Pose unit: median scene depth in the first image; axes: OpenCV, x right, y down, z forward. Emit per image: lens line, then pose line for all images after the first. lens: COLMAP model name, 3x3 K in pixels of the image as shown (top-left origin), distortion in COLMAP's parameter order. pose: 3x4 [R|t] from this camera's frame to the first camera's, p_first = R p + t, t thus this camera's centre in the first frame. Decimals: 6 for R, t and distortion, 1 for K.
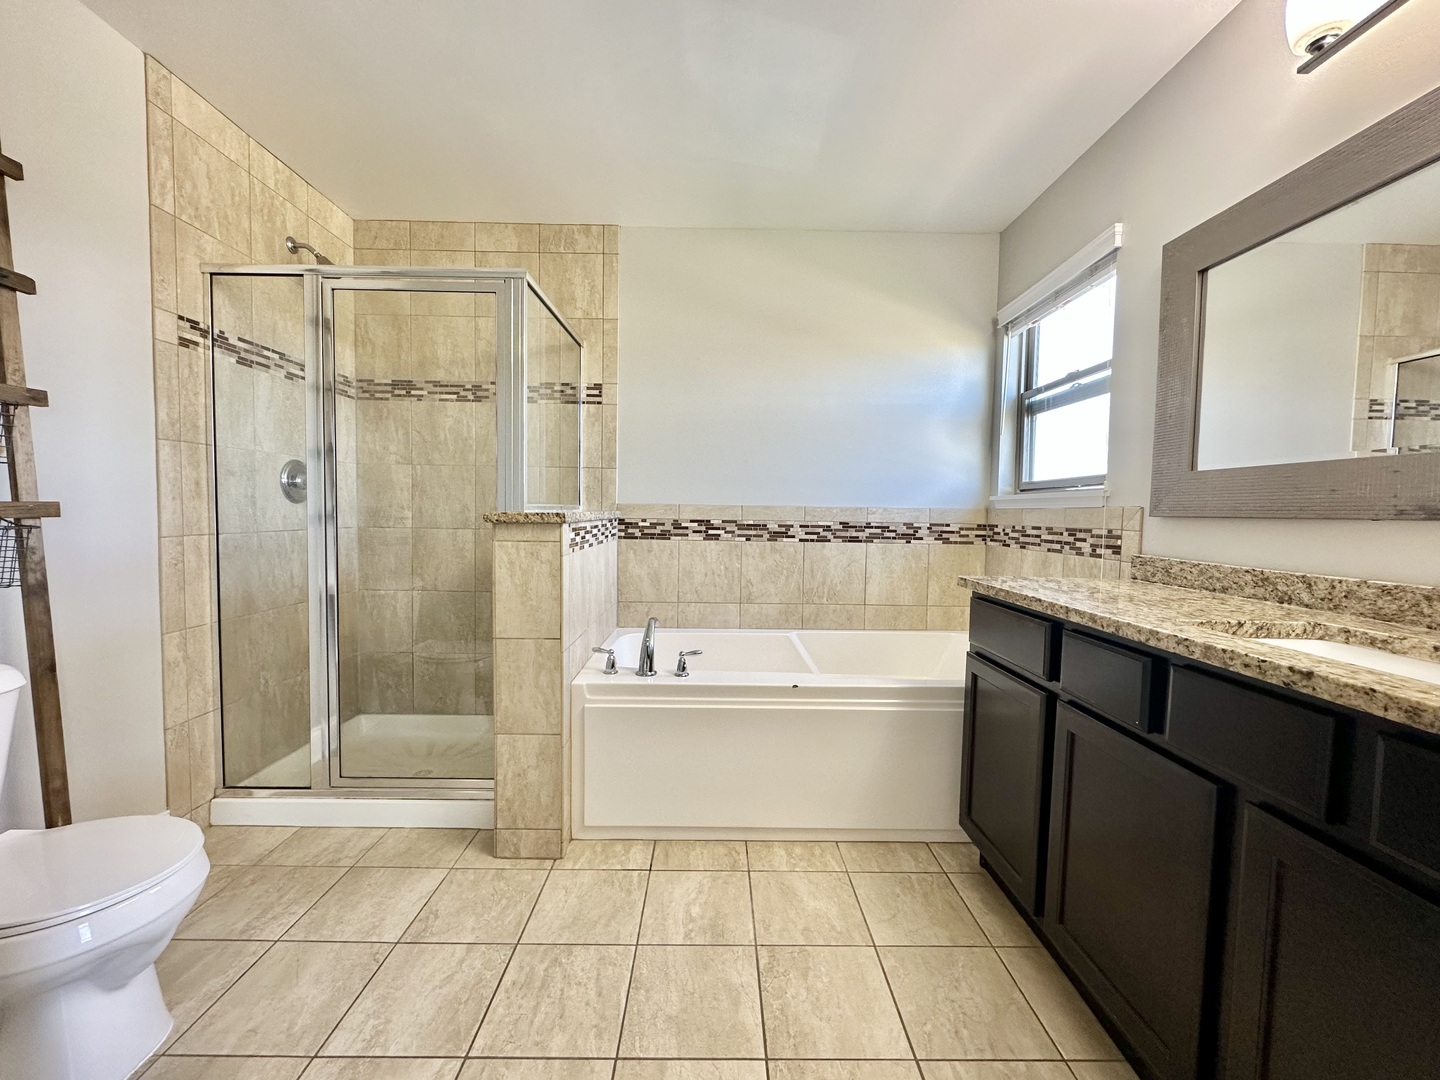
lens RADIAL K [[575.4, 0, 718.6], [0, 575.4, 541.3], [0, 0, 1]] dist [-0.003779, 0.000845]
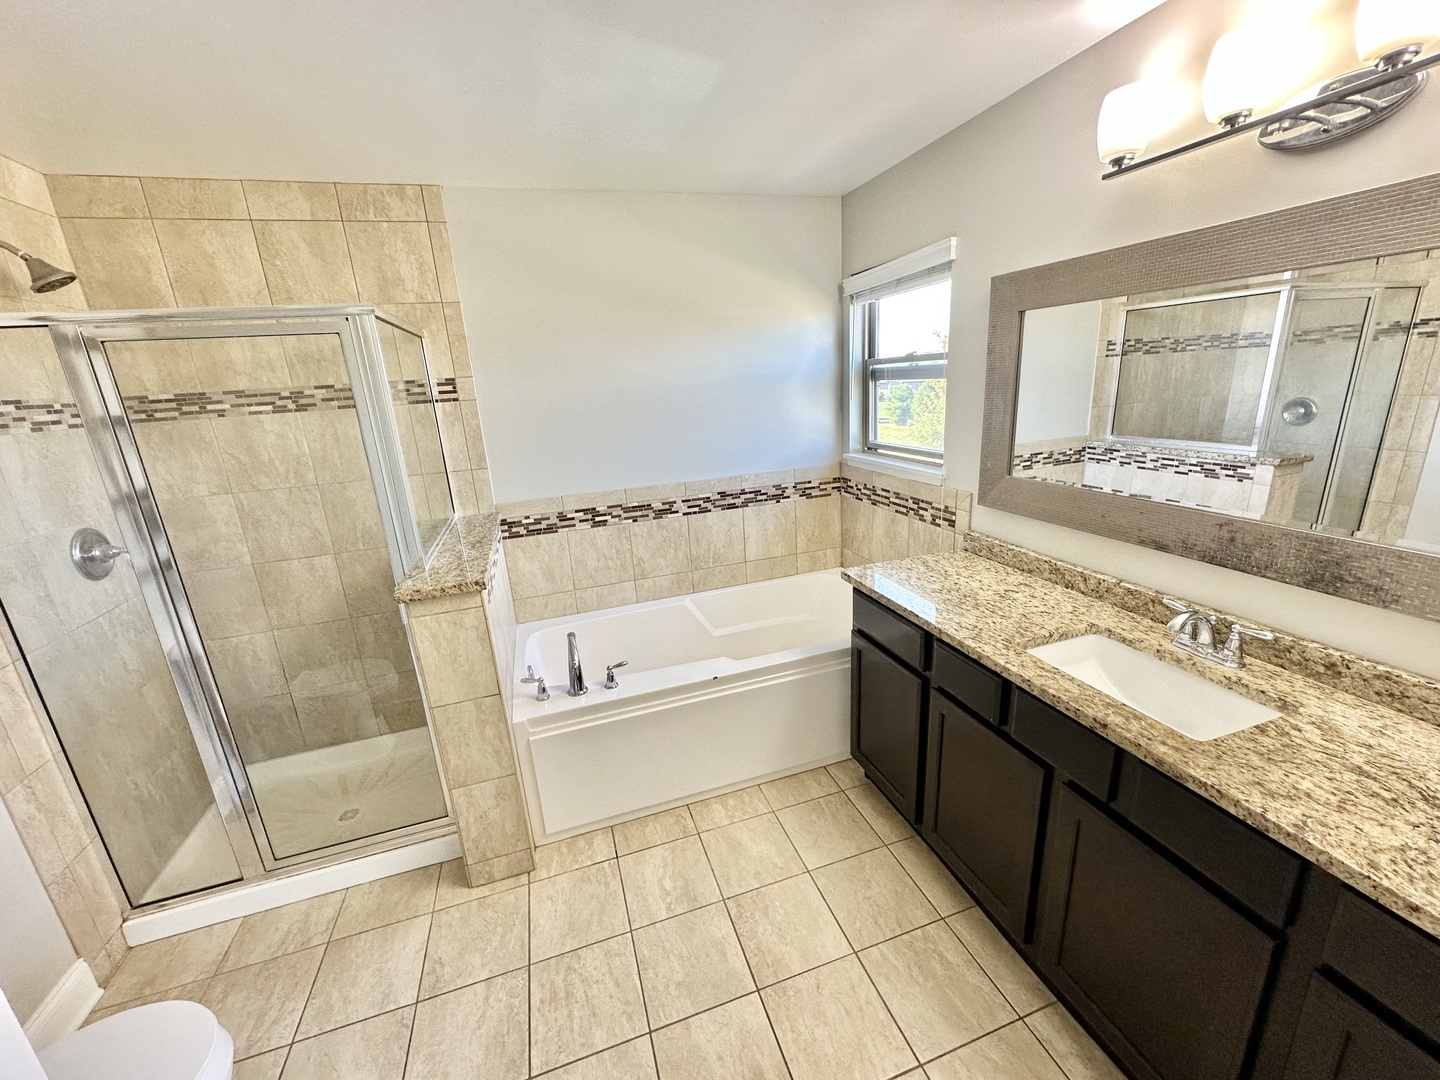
lens RADIAL K [[575.4, 0, 718.0], [0, 575.4, 538.9], [0, 0, 1]] dist [-0.003779, 0.000845]
pose [[0.951058, -0.154096, 0.267849, -0.113539], [0.091541, 0.968380, 0.232079, -0.253746], [-0.295142, -0.196201, 0.935092, -0.021477]]
